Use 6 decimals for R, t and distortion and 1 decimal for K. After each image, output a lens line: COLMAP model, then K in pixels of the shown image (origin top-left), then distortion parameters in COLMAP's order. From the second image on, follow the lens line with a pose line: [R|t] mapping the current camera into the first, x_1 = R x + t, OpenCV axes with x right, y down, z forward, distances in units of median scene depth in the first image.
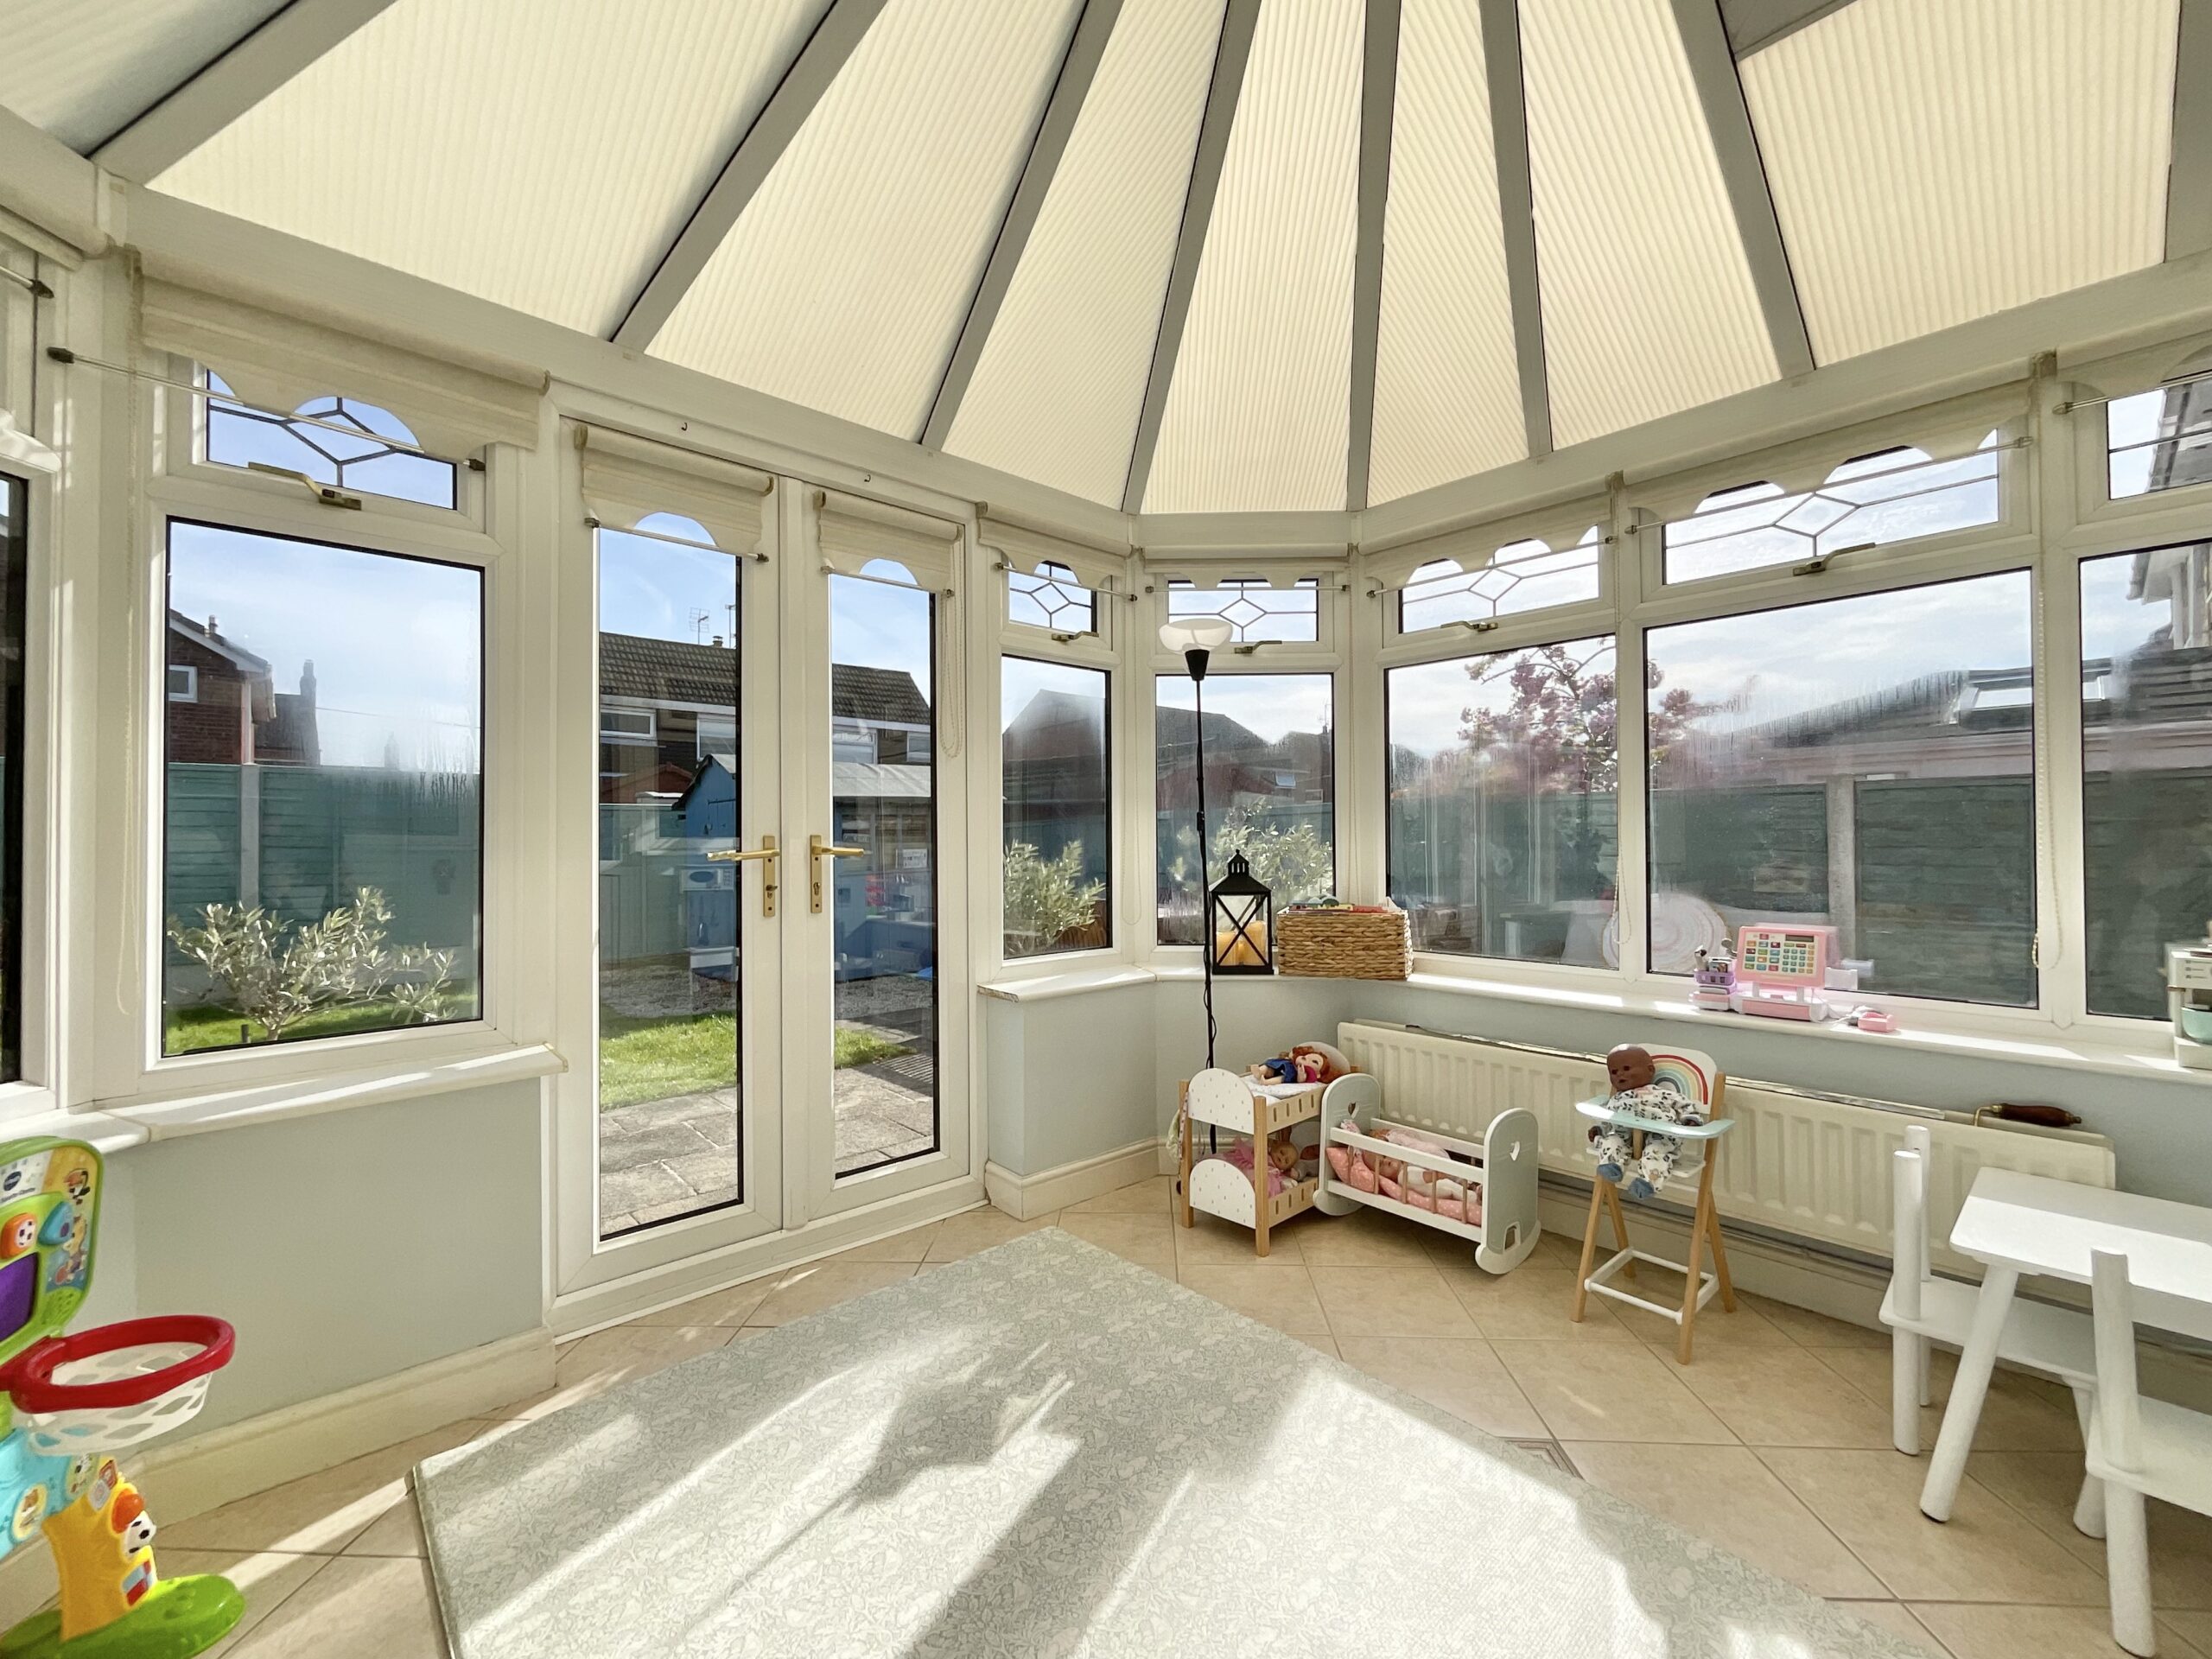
lens RADIAL K [[898.2, 0, 1106.0], [0, 898.2, 829.5], [0, 0, 1]] dist [-0.003133, 0.003263]
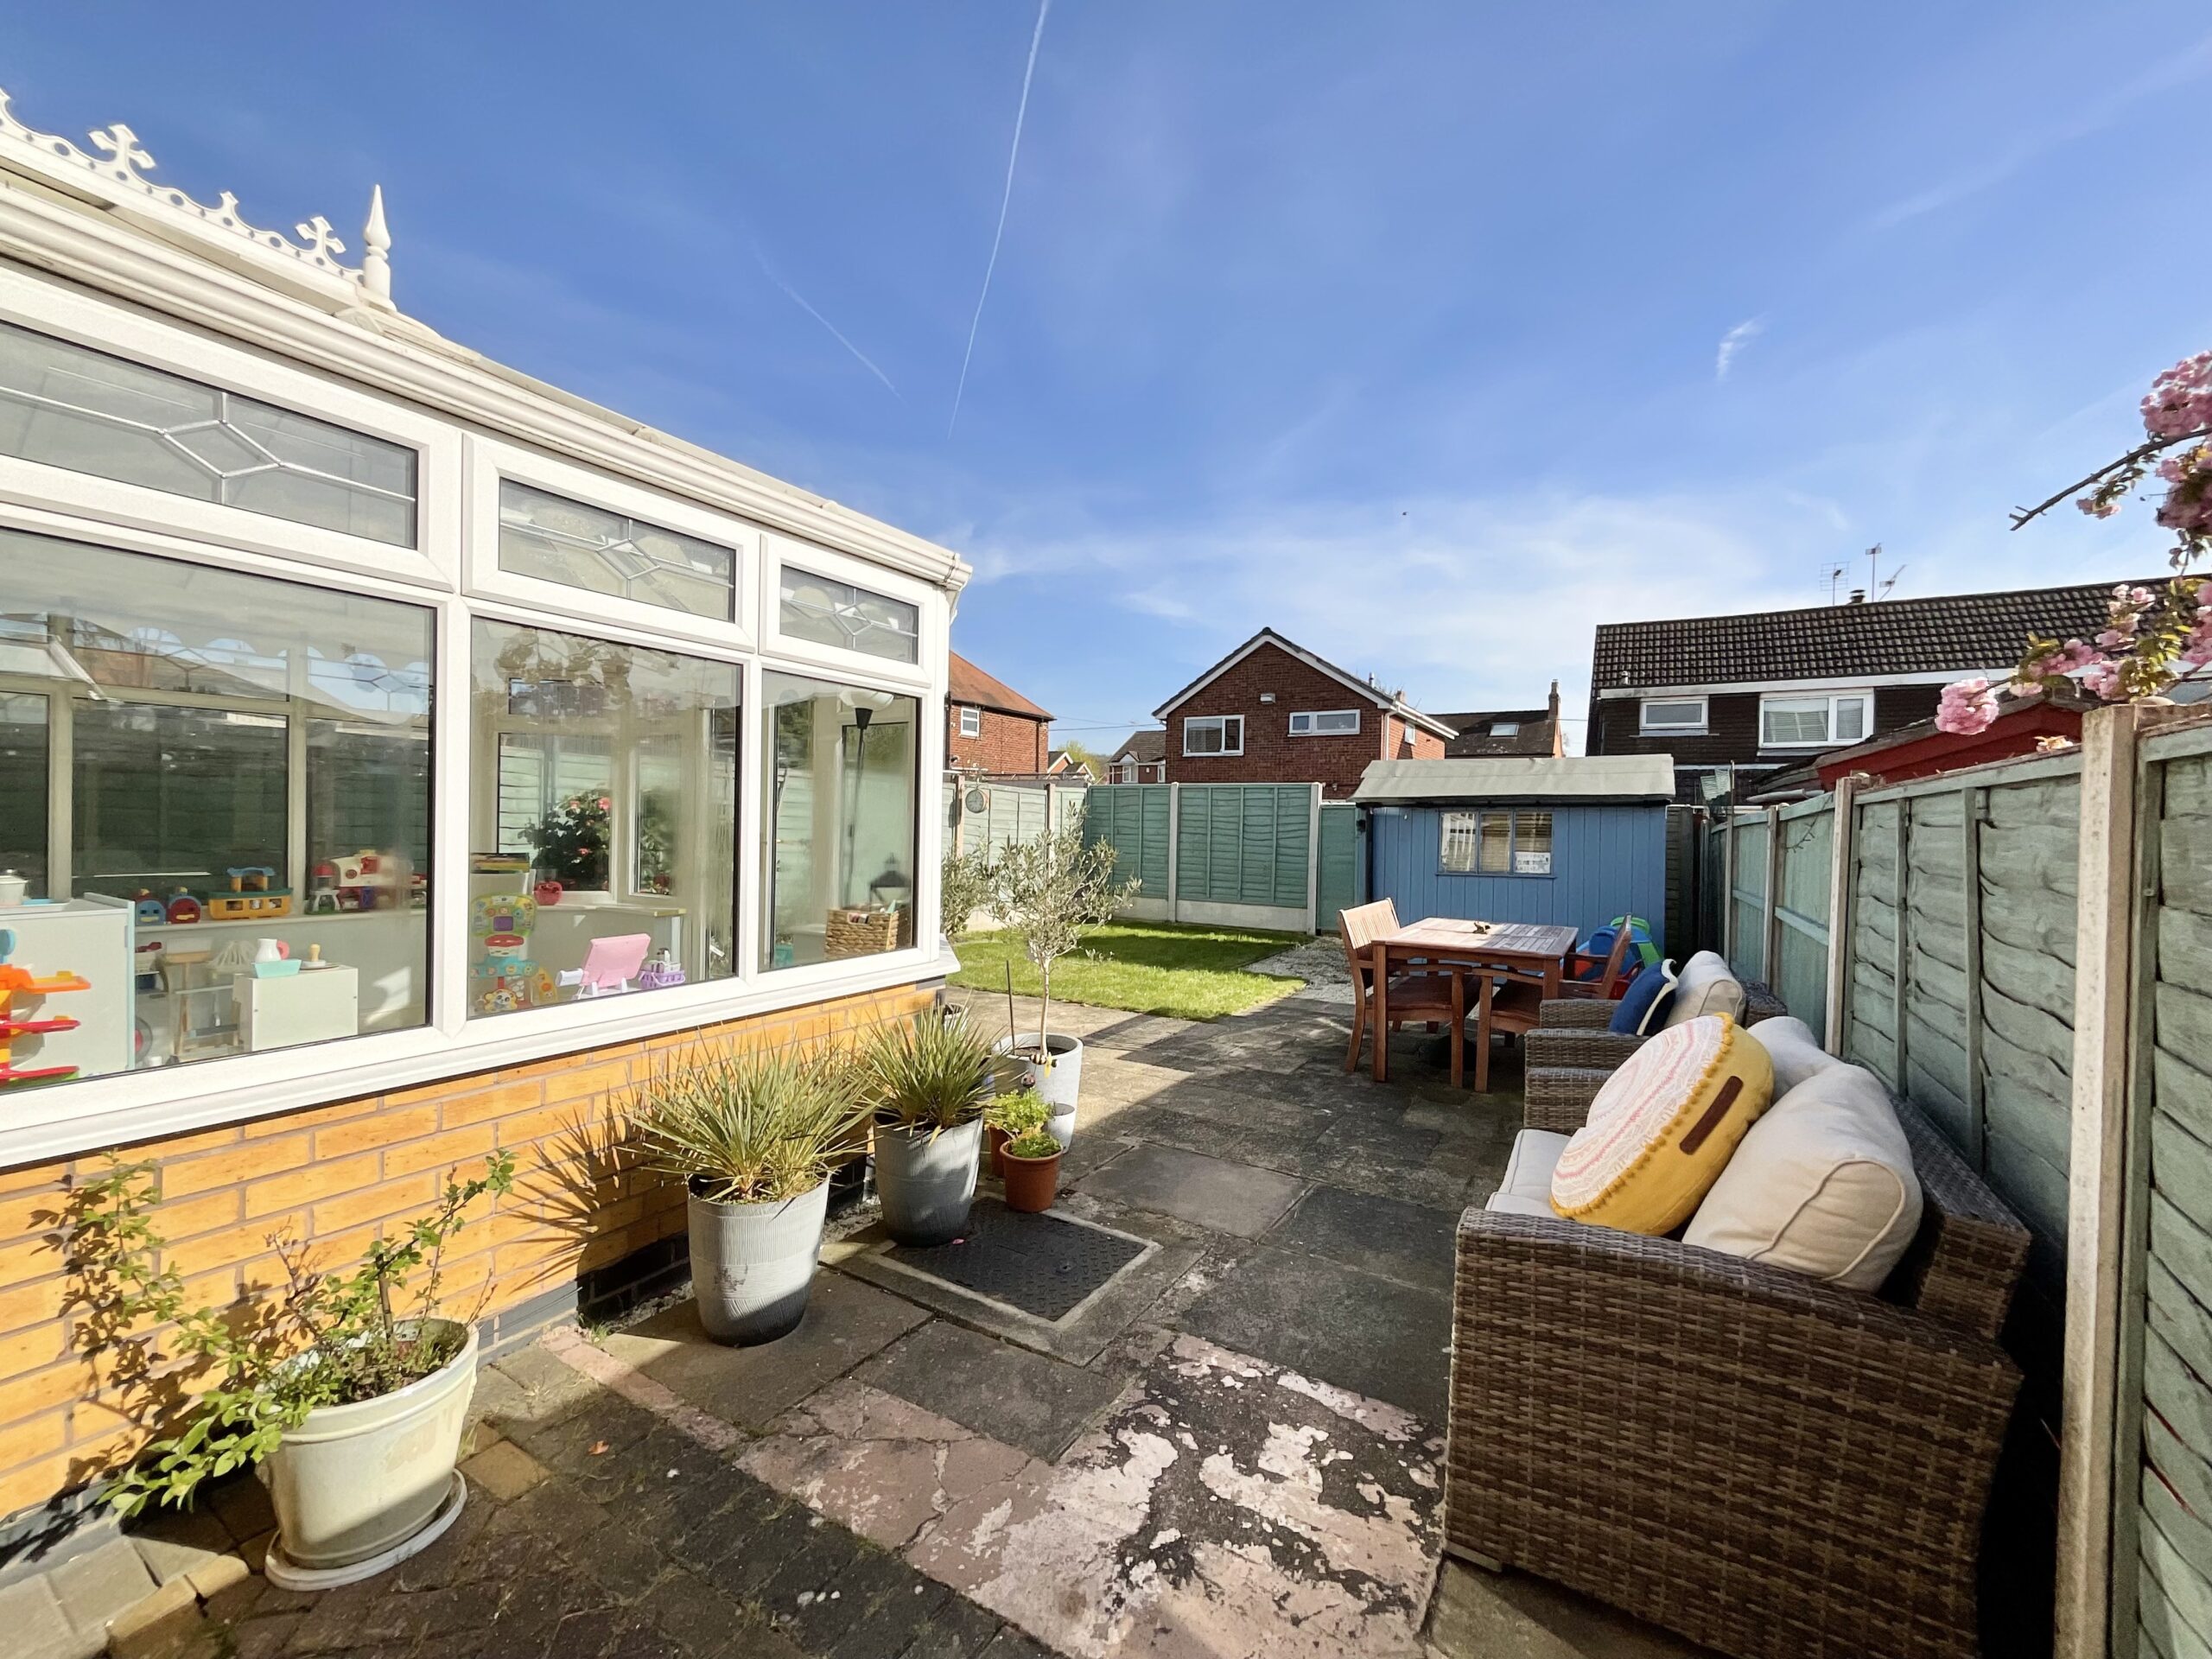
lens RADIAL K [[897.7, 0, 1105.8], [0, 897.7, 830.9], [0, 0, 1]] dist [-0.001222, 0.004500]
pose [[0.287121, 0.023653, -0.957602, 0.292530], [-0.010614, 0.999712, 0.021511, -0.008309], [0.957835, 0.003988, 0.287290, 0.178143]]
